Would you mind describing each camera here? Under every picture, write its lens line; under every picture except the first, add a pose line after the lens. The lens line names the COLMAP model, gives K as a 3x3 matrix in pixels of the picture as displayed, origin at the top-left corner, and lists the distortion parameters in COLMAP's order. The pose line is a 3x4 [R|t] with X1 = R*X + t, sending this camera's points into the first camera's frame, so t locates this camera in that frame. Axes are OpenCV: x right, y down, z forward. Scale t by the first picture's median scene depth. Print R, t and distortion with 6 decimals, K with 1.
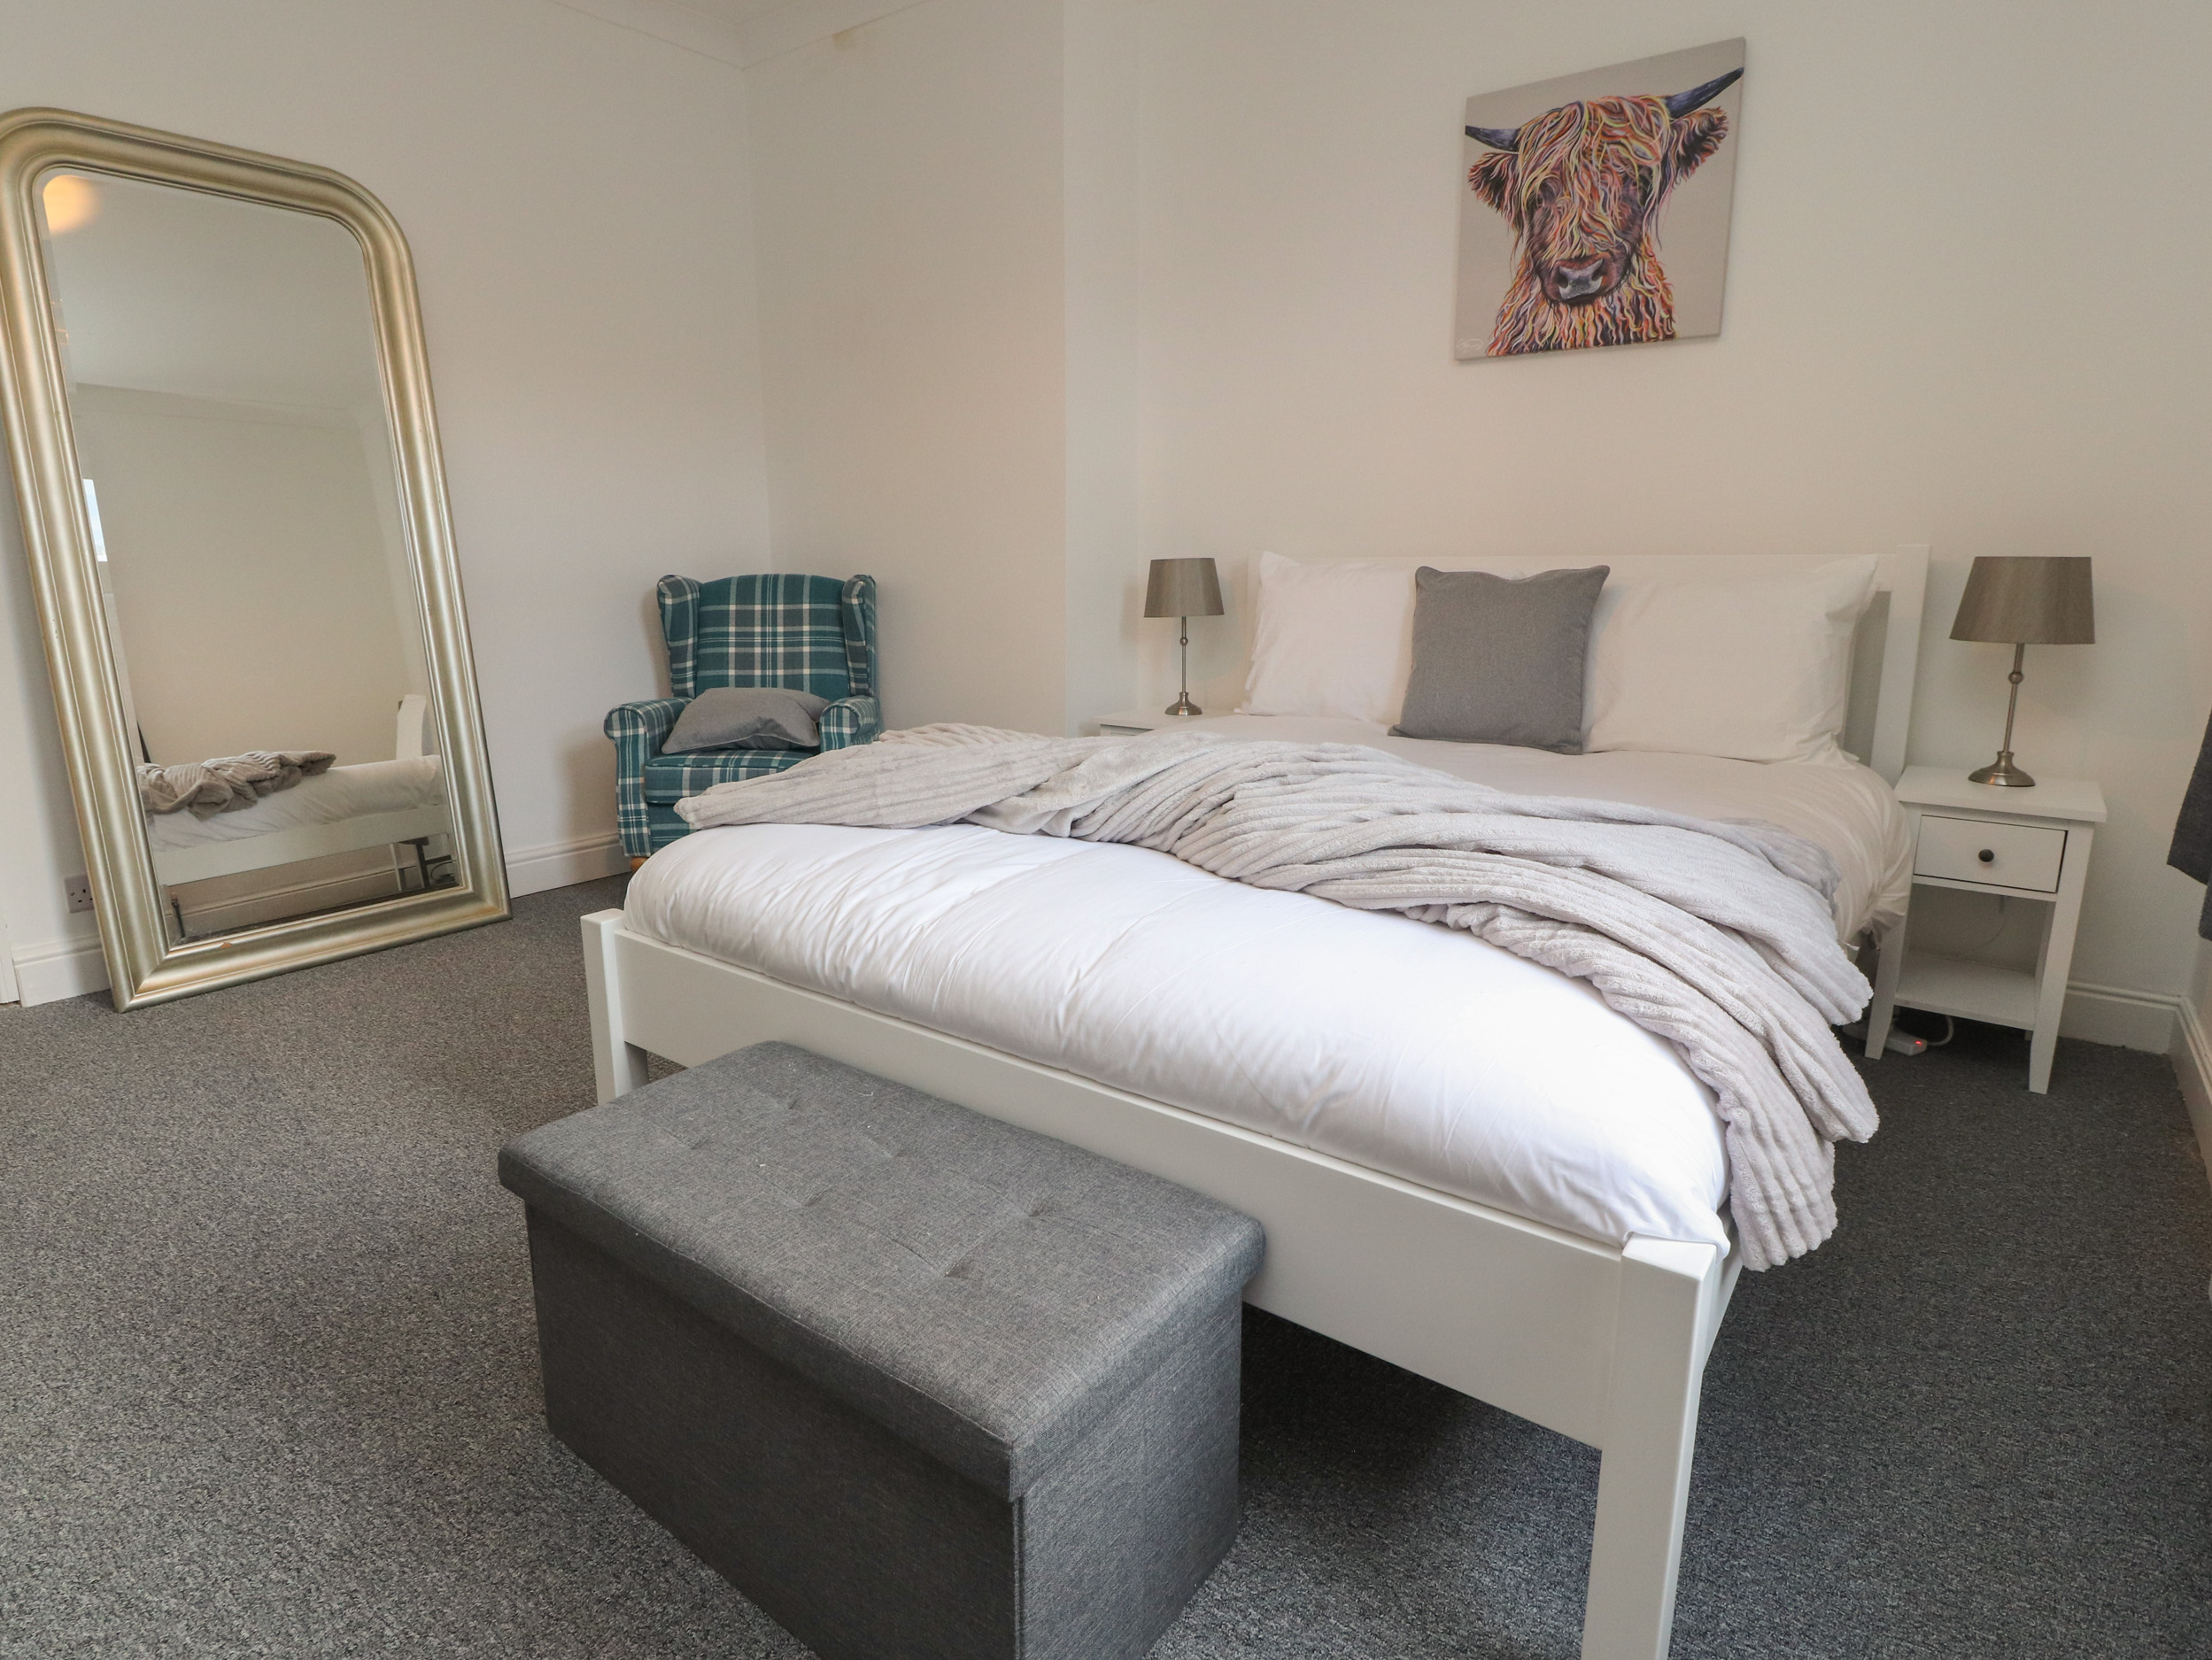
lens RADIAL K [[1218.5, 0, 1100.2], [0, 1218.5, 822.8], [0, 0, 1]] dist [-0.006010, -0.004866]
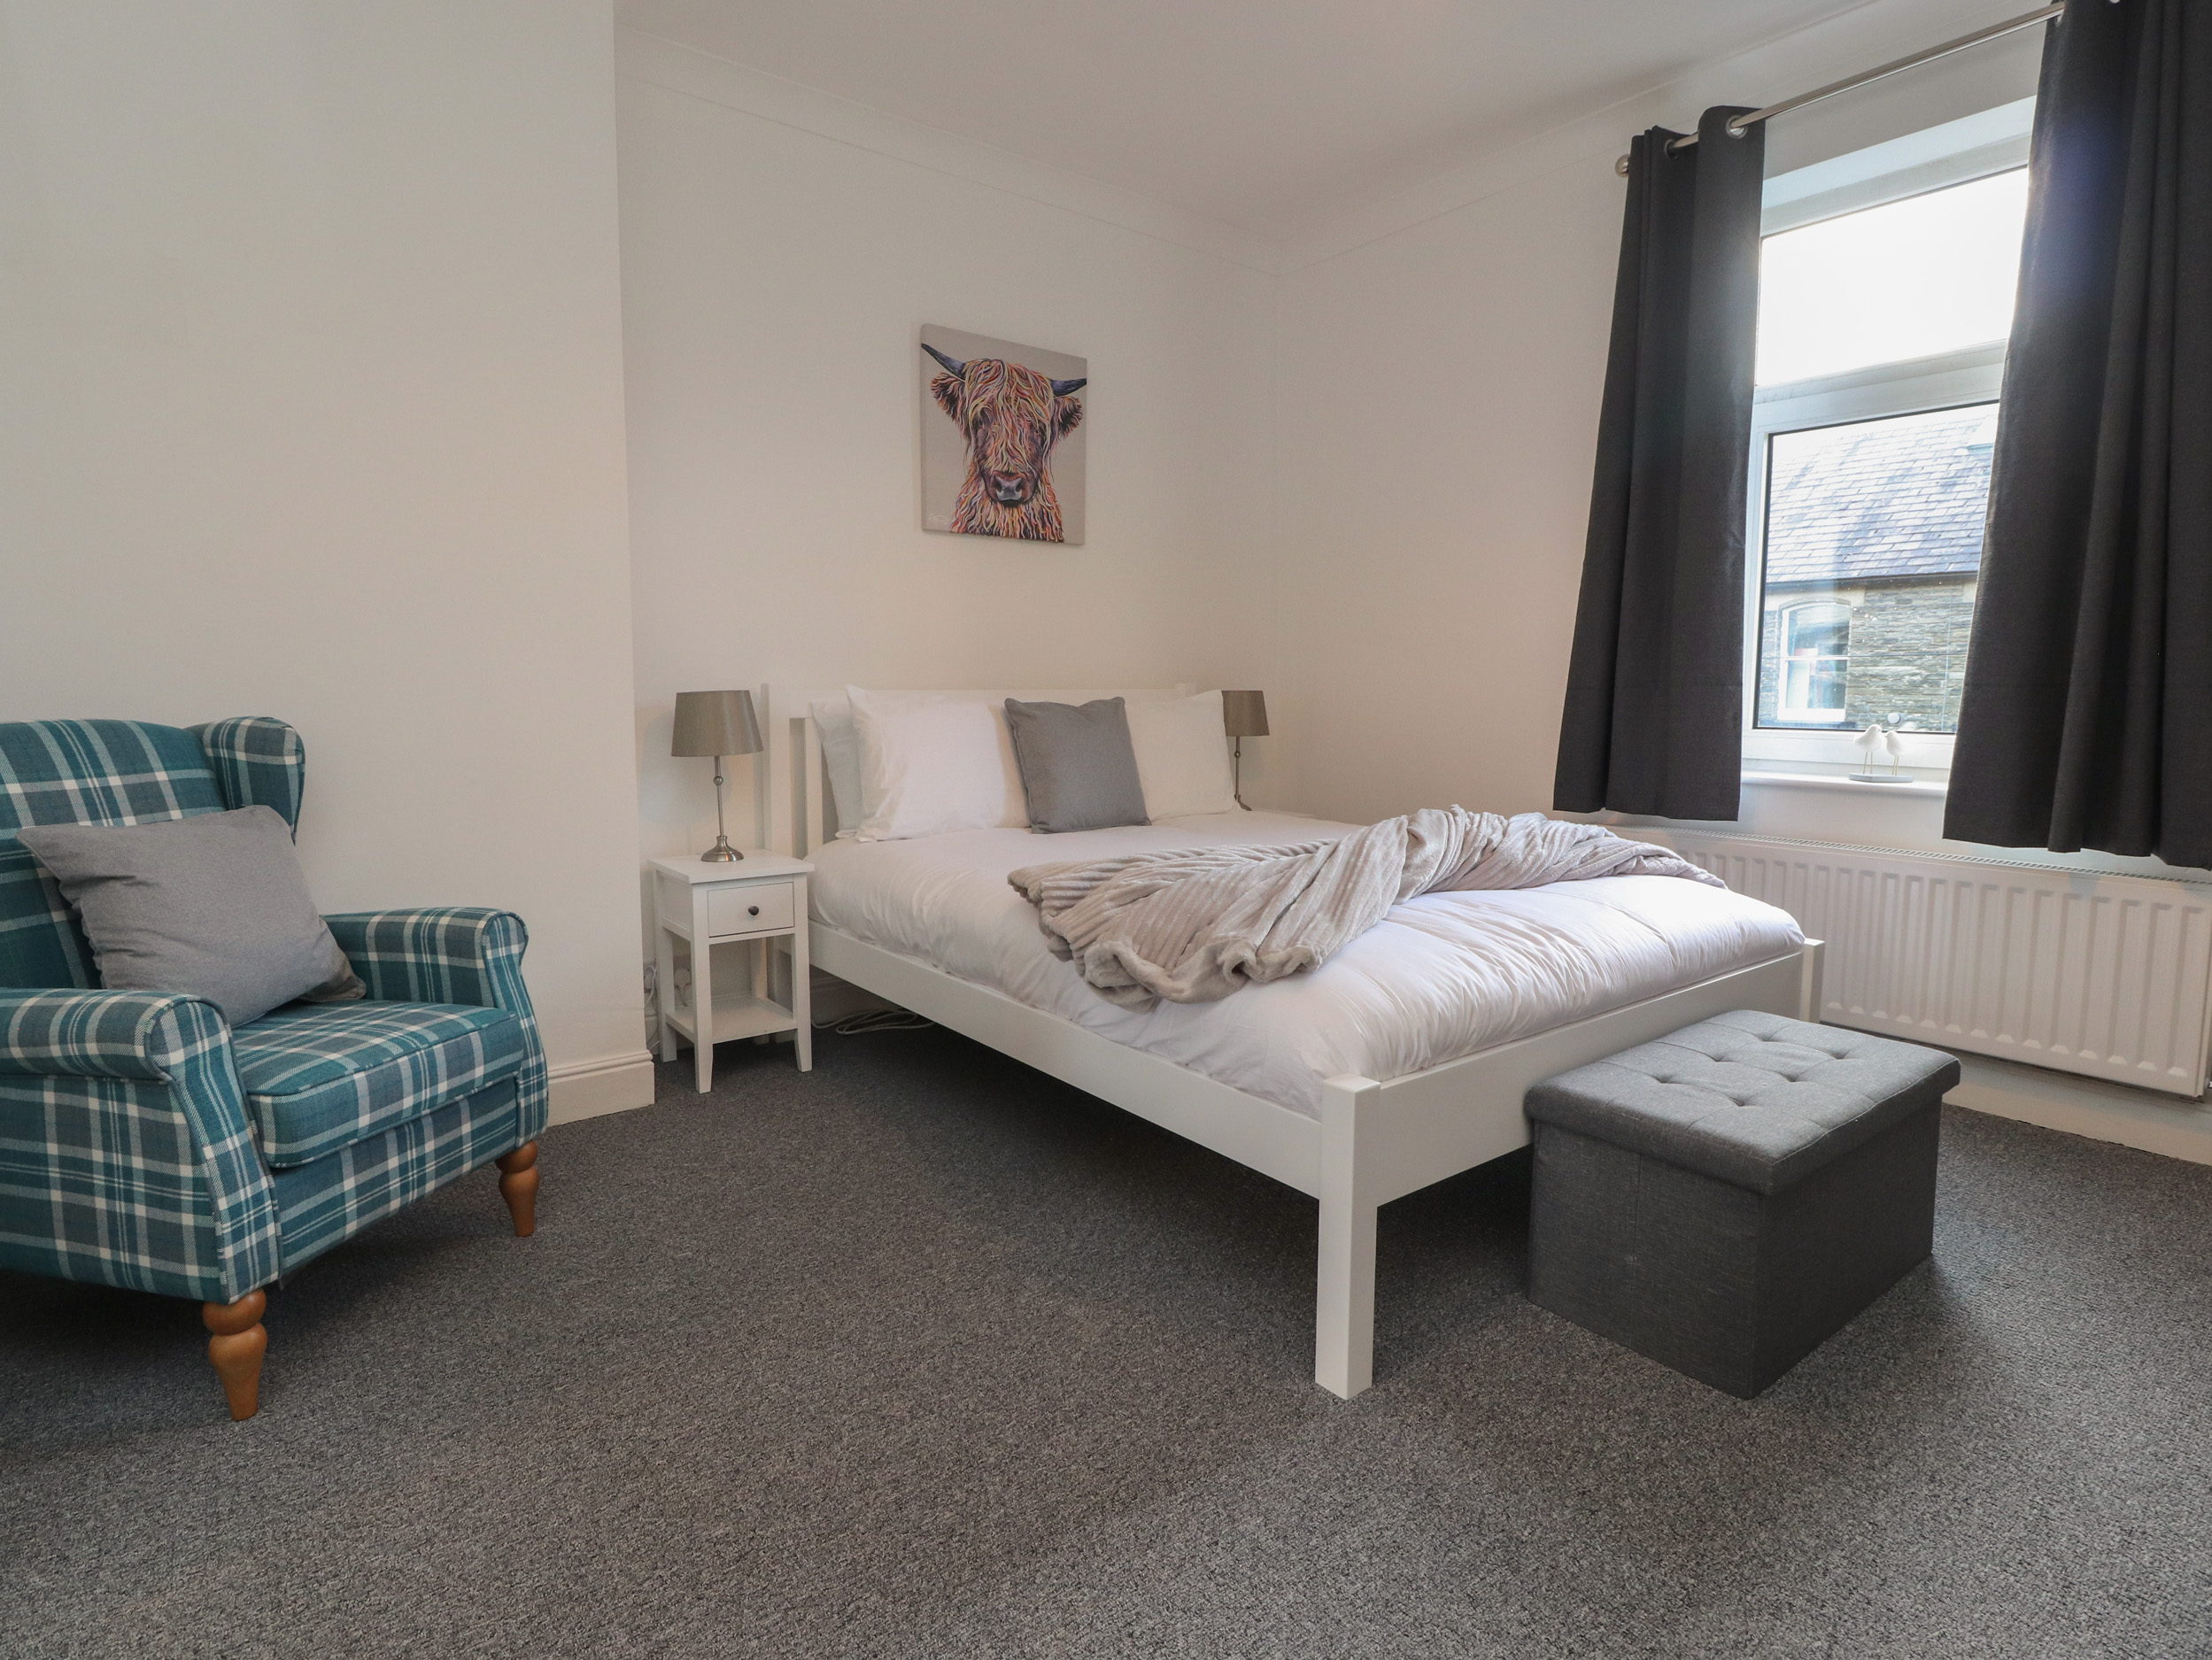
lens RADIAL K [[1174.8, 0, 1098.7], [0, 1174.8, 828.1], [0, 0, 1]] dist [-0.000909, -0.001104]
pose [[0.242892, -0.112063, 0.963559, -0.880030], [0.203861, 0.977019, 0.062240, -0.137540], [-0.948390, 0.181314, 0.260156, 0.629765]]
